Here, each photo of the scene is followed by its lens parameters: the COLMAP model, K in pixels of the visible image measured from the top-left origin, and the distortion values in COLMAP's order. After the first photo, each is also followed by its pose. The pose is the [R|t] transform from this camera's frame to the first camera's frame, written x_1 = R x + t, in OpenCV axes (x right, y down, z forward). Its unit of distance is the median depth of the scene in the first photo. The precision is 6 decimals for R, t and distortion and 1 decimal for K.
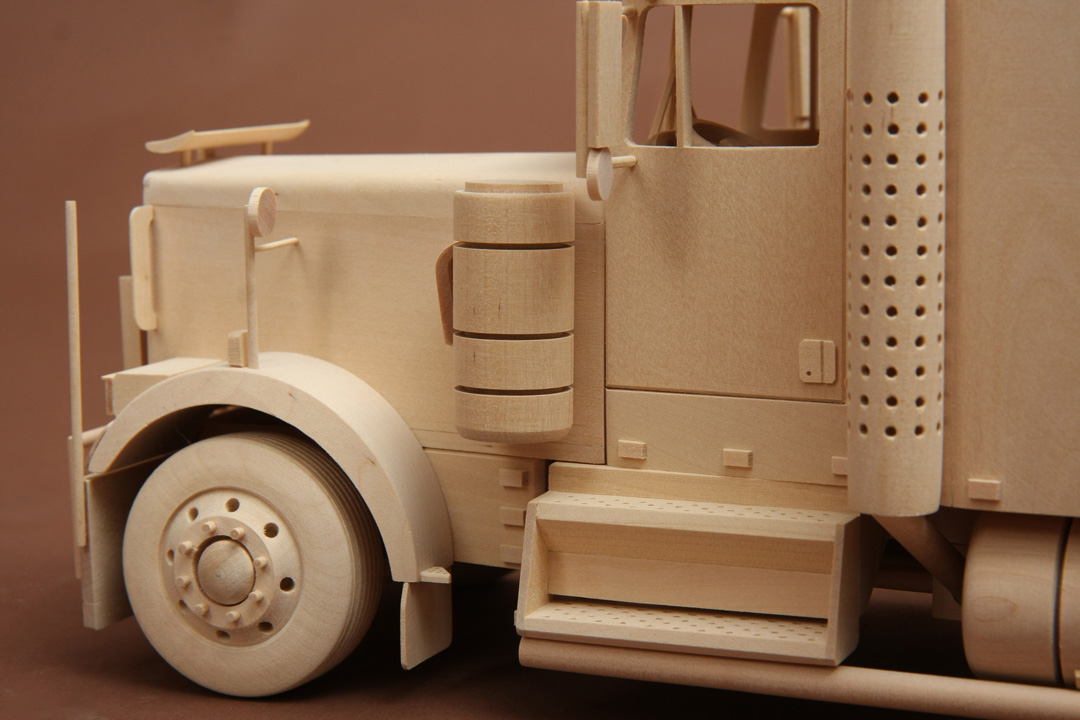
lens RADIAL K [[2277.3, 0, 540.0], [0, 2277.3, 360.0], [0, 0, 1]] dist [0.063162, -0.025210]
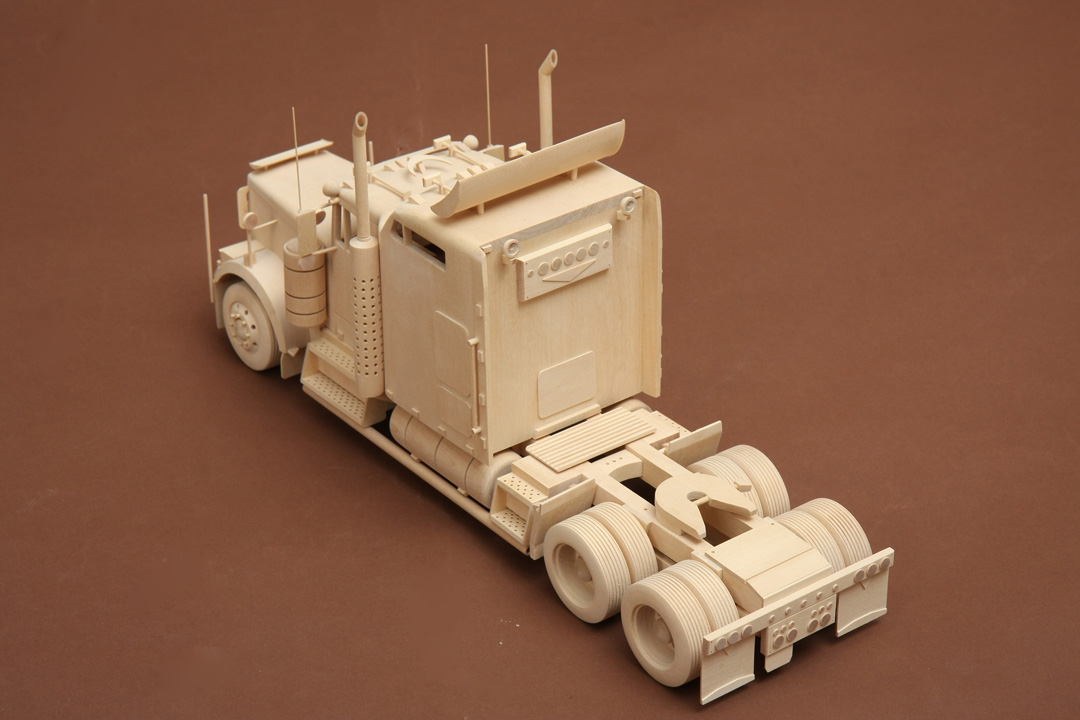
lens RADIAL K [[2445.5, 0, 540.0], [0, 2445.5, 360.0], [0, 0, 1]] dist [0.010562, 0.012748]
pose [[0.871704, 0.256855, -0.417323, 1.602546], [-0.078957, 0.914114, 0.397696, -1.214595], [0.483631, -0.313722, 0.817117, -1.472180]]
